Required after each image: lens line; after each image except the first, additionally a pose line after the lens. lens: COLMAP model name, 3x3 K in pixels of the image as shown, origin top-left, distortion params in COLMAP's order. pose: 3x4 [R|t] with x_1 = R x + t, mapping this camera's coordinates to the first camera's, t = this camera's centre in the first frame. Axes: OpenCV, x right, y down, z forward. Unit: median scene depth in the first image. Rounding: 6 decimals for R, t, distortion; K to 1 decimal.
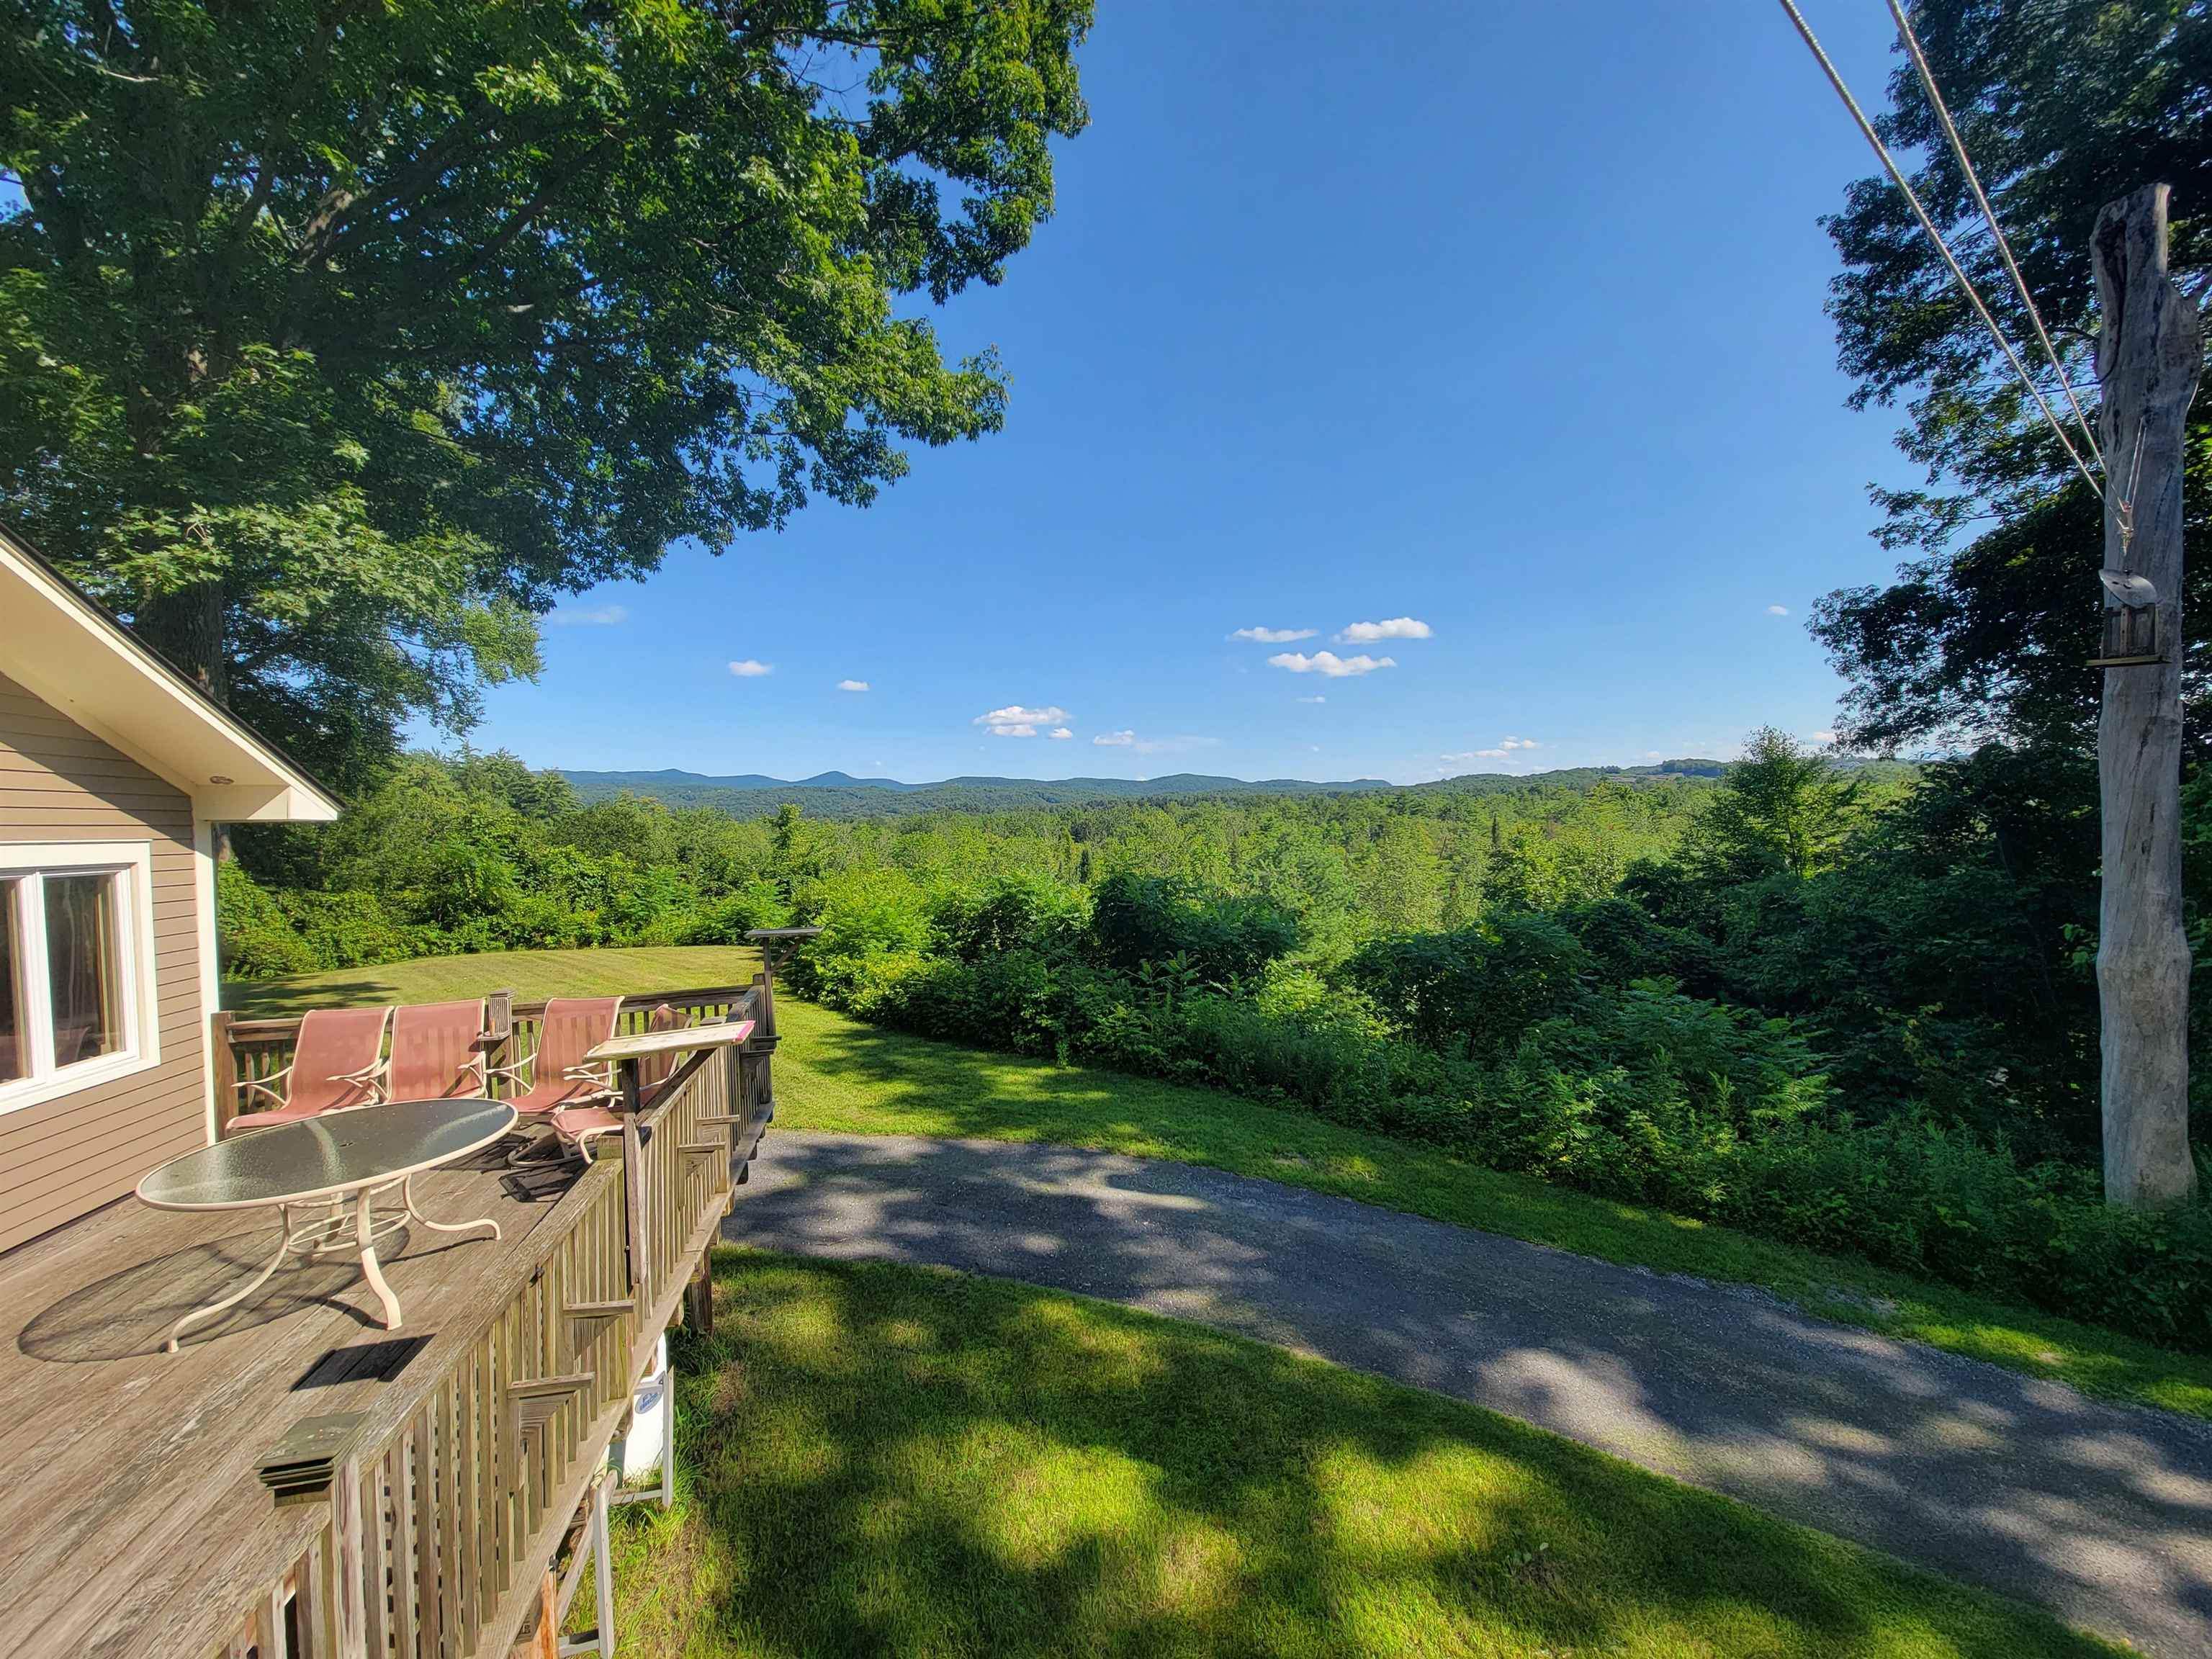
lens RADIAL K [[896.6, 0, 1113.4], [0, 896.6, 822.8], [0, 0, 1]] dist [-0.001738, -0.000741]
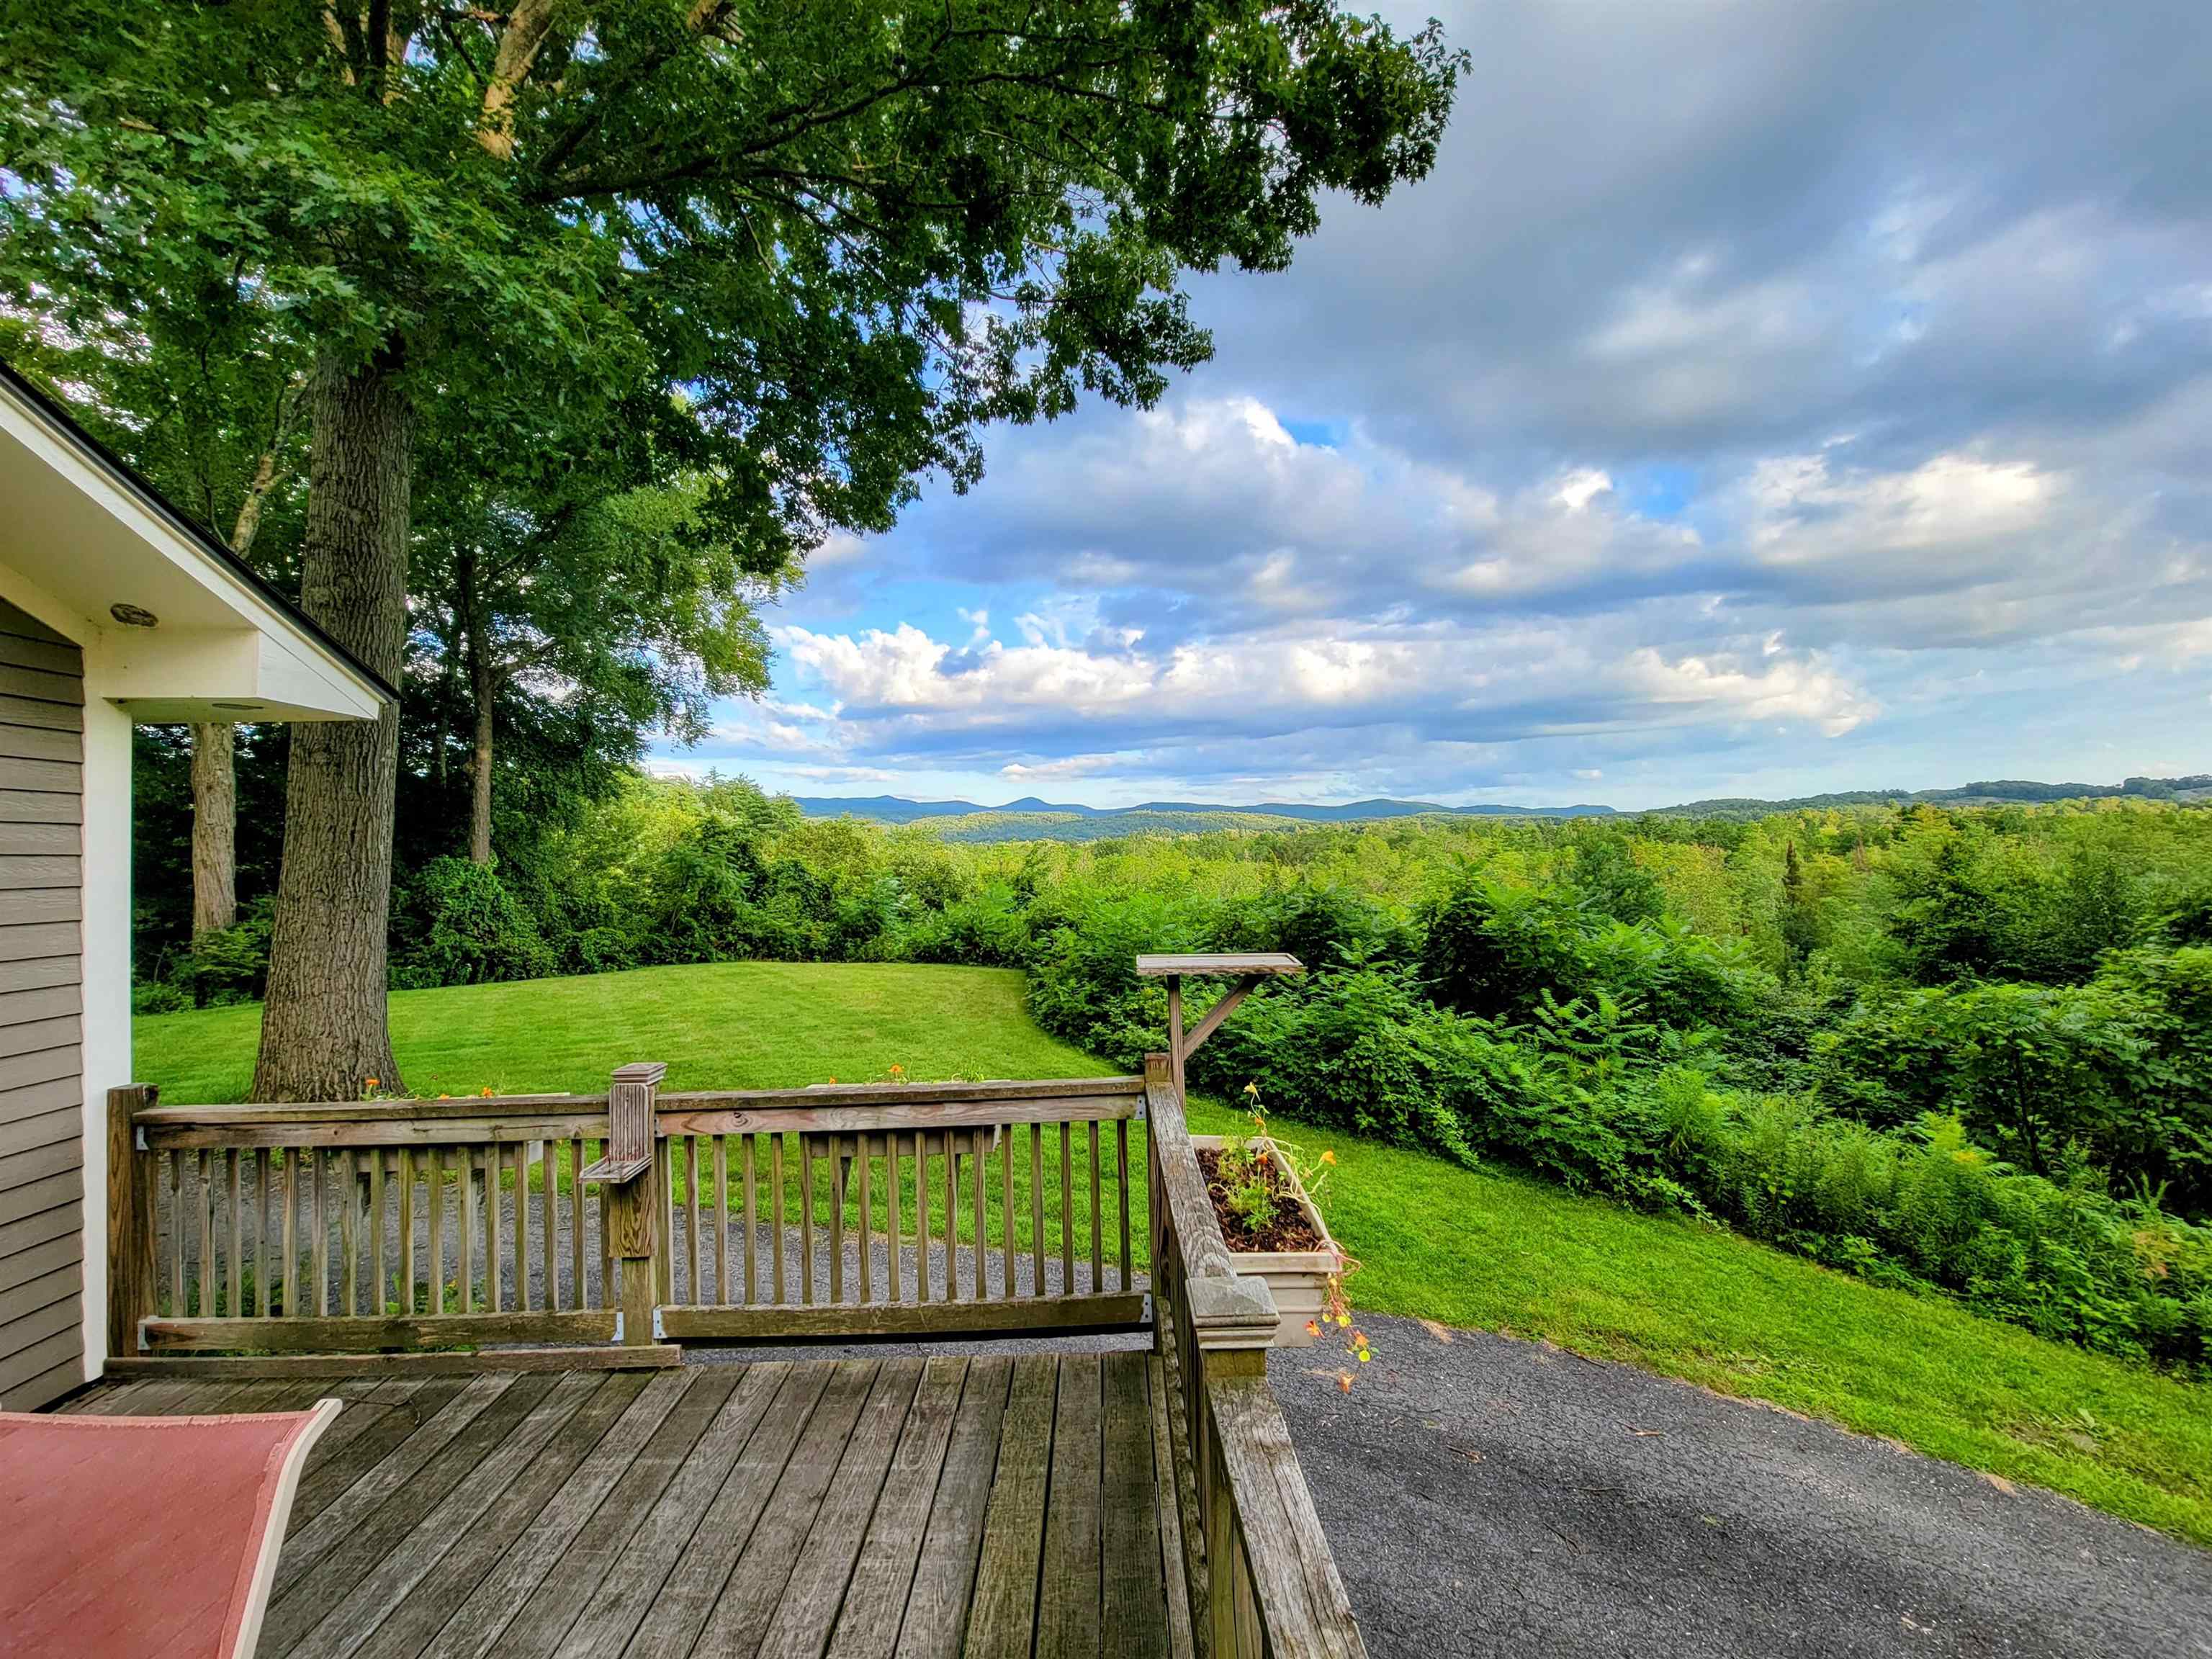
lens RADIAL K [[896.6, 0, 1111.3], [0, 896.6, 782.2], [0, 0, 1]] dist [-0.001738, -0.000741]
pose [[0.979341, -0.004950, -0.202157, -0.174268], [-0.010364, 0.997158, -0.074624, 0.035279], [0.201952, 0.075178, 0.976506, 0.295904]]
